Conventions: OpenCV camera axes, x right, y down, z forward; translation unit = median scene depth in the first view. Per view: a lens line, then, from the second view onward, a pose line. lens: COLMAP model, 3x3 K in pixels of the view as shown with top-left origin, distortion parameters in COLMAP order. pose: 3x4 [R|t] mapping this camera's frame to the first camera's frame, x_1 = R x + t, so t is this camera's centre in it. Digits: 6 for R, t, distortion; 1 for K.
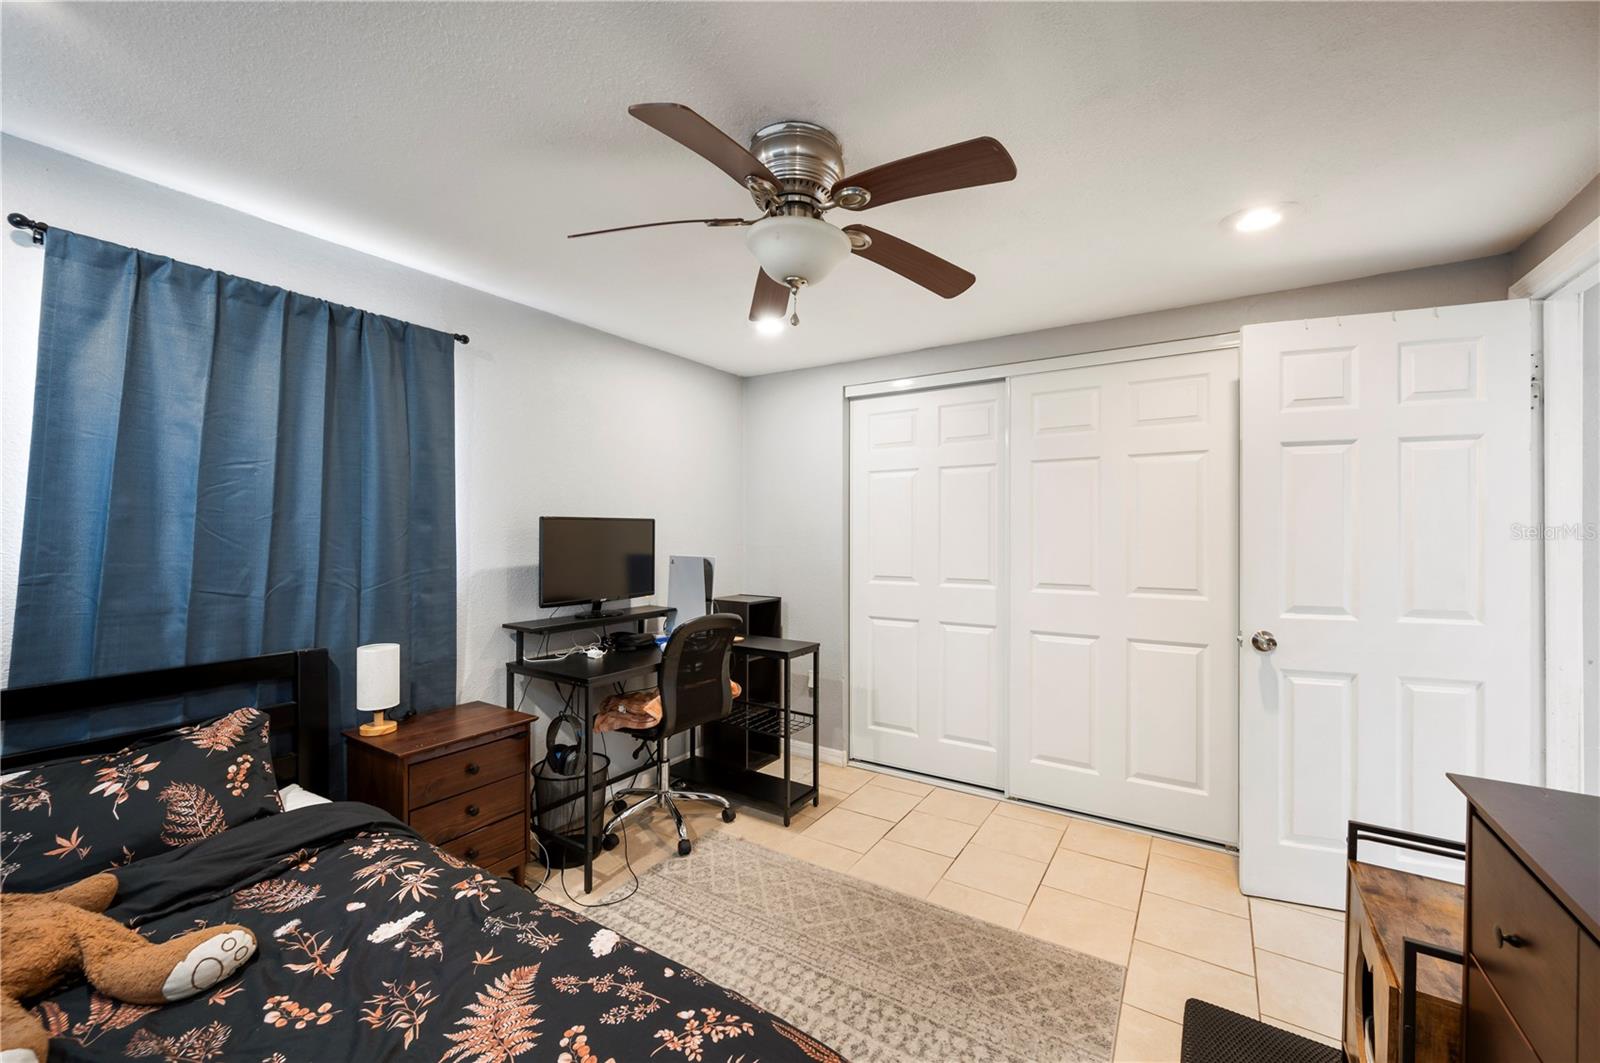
lens RADIAL K [[640.1, 0, 795.5], [0, 640.1, 536.8], [0, 0, 1]] dist [-0.000713, -0.000157]
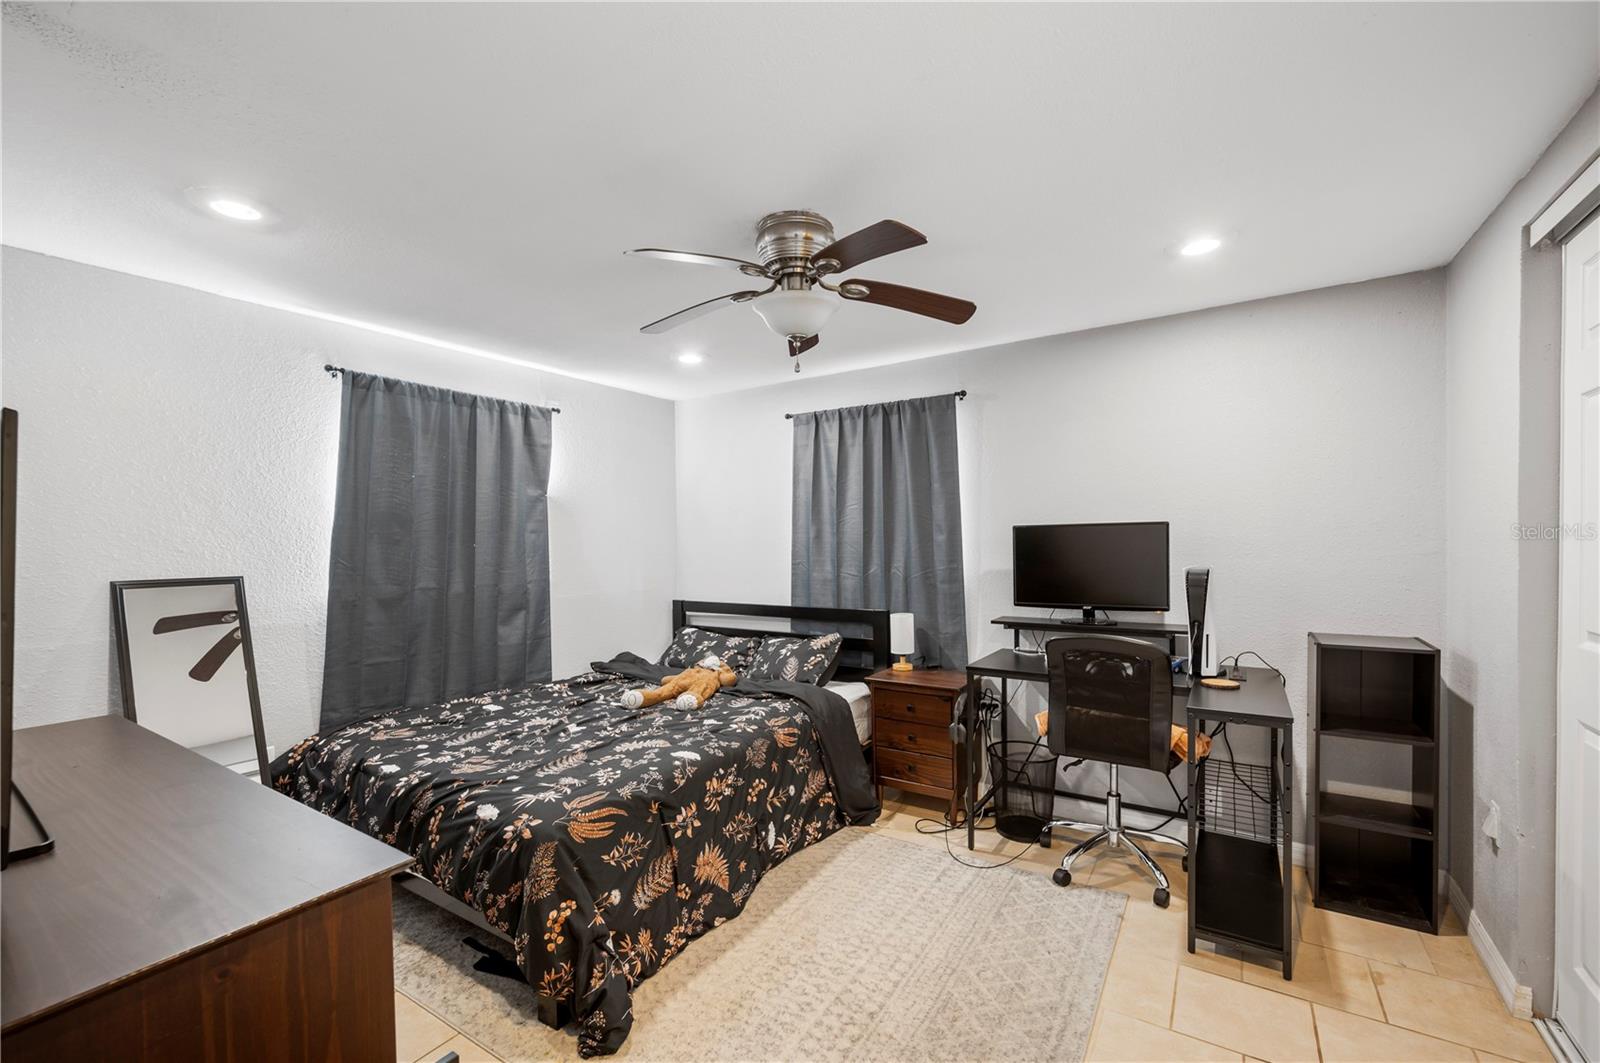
lens RADIAL K [[649.6, 0, 806.2], [0, 649.6, 554.6], [0, 0, 1]] dist [-0.000554, -0.000044]
pose [[0.006027, 0.014675, -0.999874, 0.936094], [0.002727, 0.999888, 0.014691, 0.001969], [0.999978, -0.002815, 0.005986, 0.769838]]
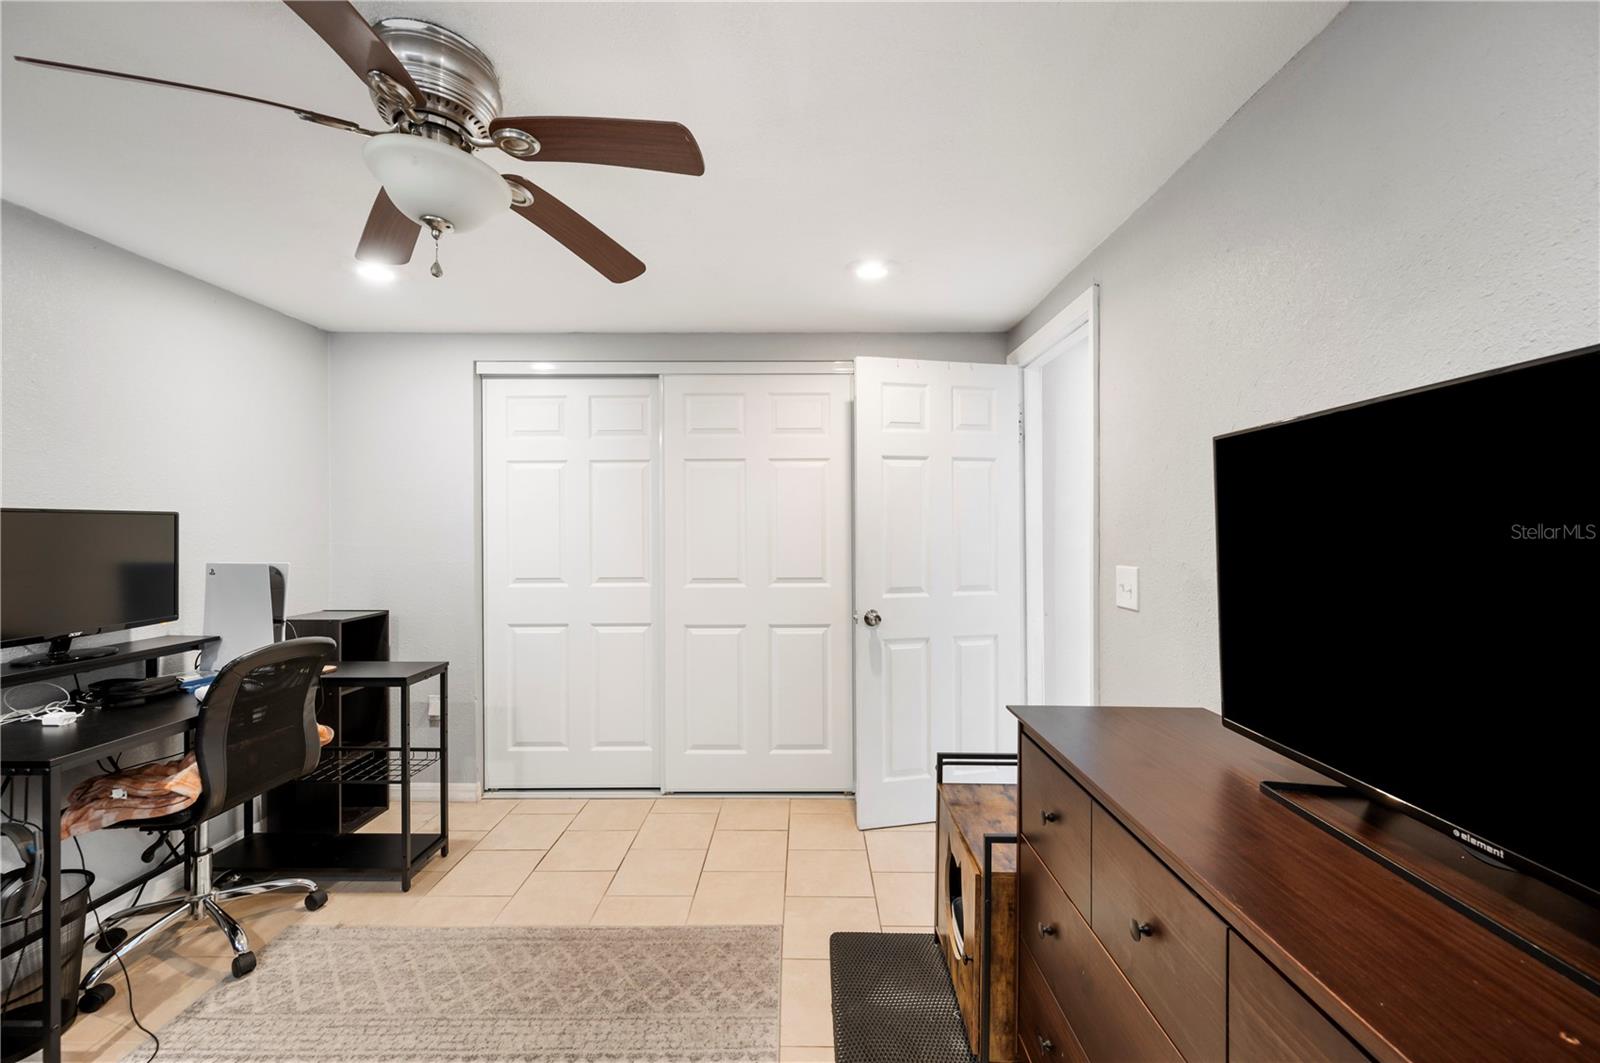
lens RADIAL K [[642.6, 0, 800.0], [0, 642.6, 531.5], [0, 0, 1]] dist [-0.000402, -0.000281]
pose [[0.836635, -0.006756, 0.547720, -0.050327], [0.008083, 0.999967, -0.000012, -0.001975], [-0.547702, 0.004438, 0.836662, 0.050490]]
